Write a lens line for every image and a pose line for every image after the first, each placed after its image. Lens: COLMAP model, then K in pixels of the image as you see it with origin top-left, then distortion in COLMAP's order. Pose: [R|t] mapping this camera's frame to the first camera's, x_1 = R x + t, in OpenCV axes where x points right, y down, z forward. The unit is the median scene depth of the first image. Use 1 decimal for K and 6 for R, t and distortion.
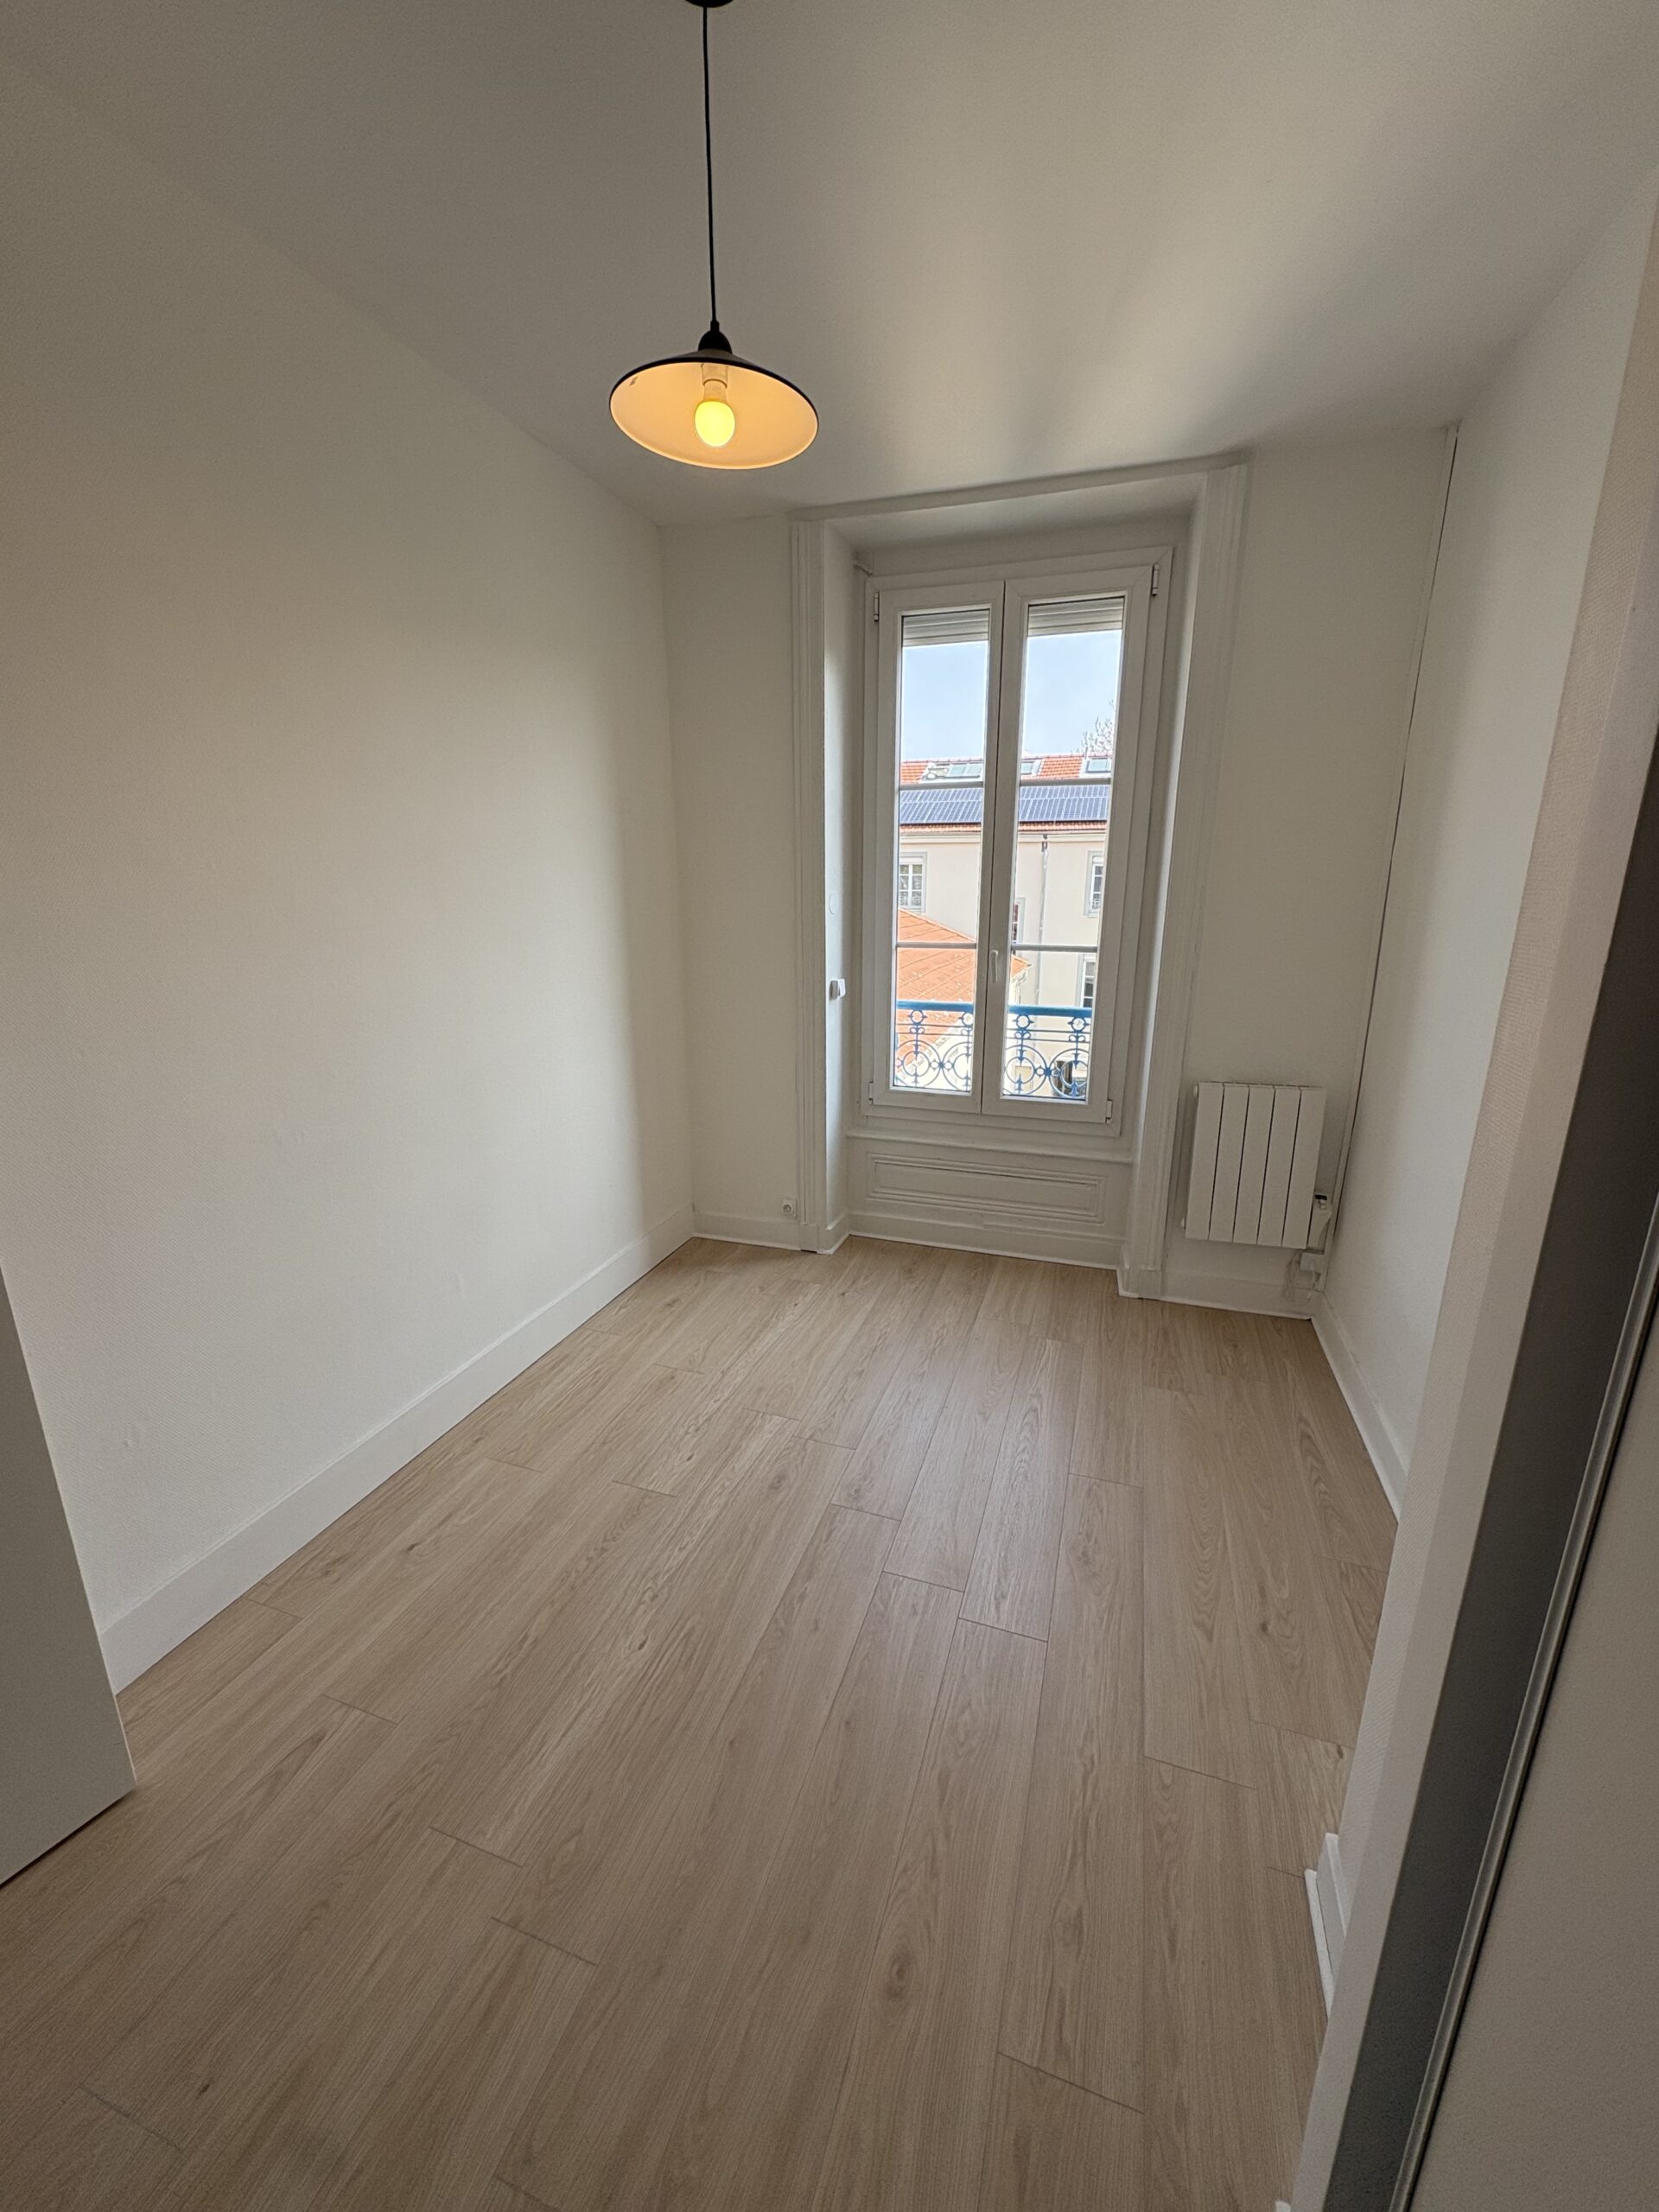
lens RADIAL K [[877.5, 0, 815.0], [0, 877.5, 1104.6], [0, 0, 1]] dist [-0.000885, 0.000746]
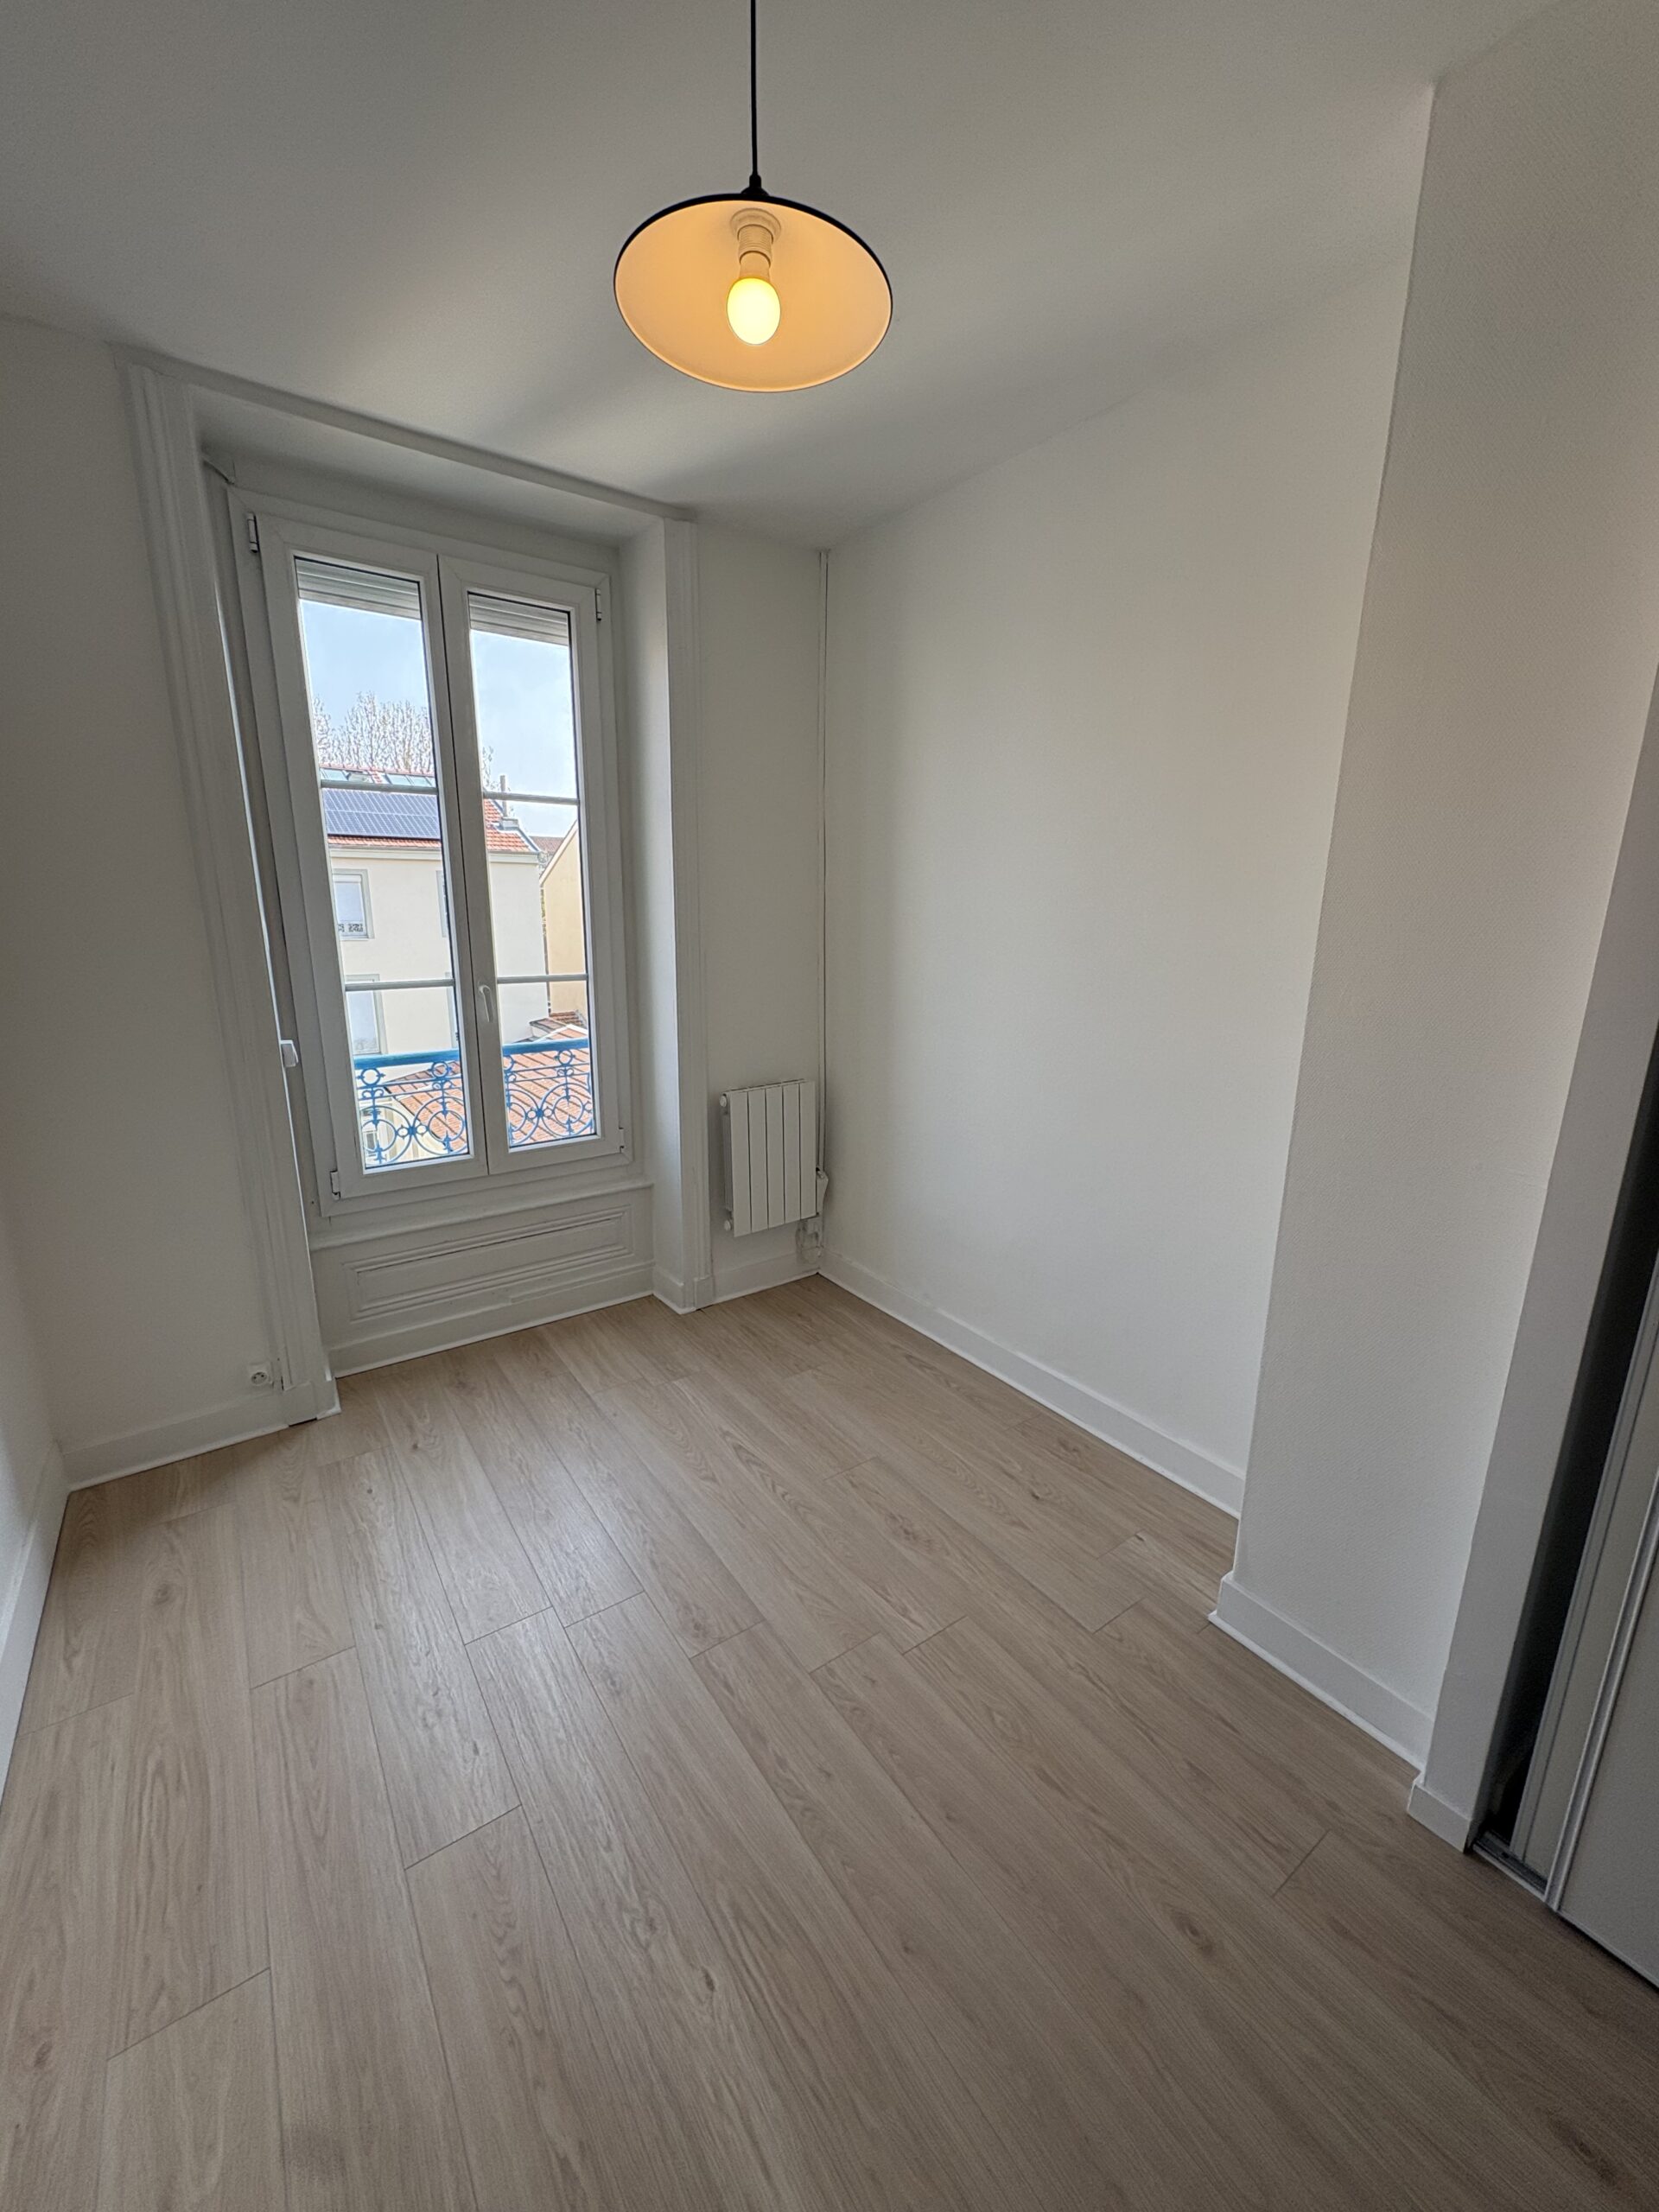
lens RADIAL K [[877.5, 0, 843.1], [0, 877.5, 1108.6], [0, 0, 1]] dist [-0.000885, 0.000746]
pose [[0.579815, -0.184000, 0.793699, -0.328230], [0.197223, 0.976890, 0.082393, -0.065866], [-0.790517, 0.108763, 0.602705, 0.235152]]
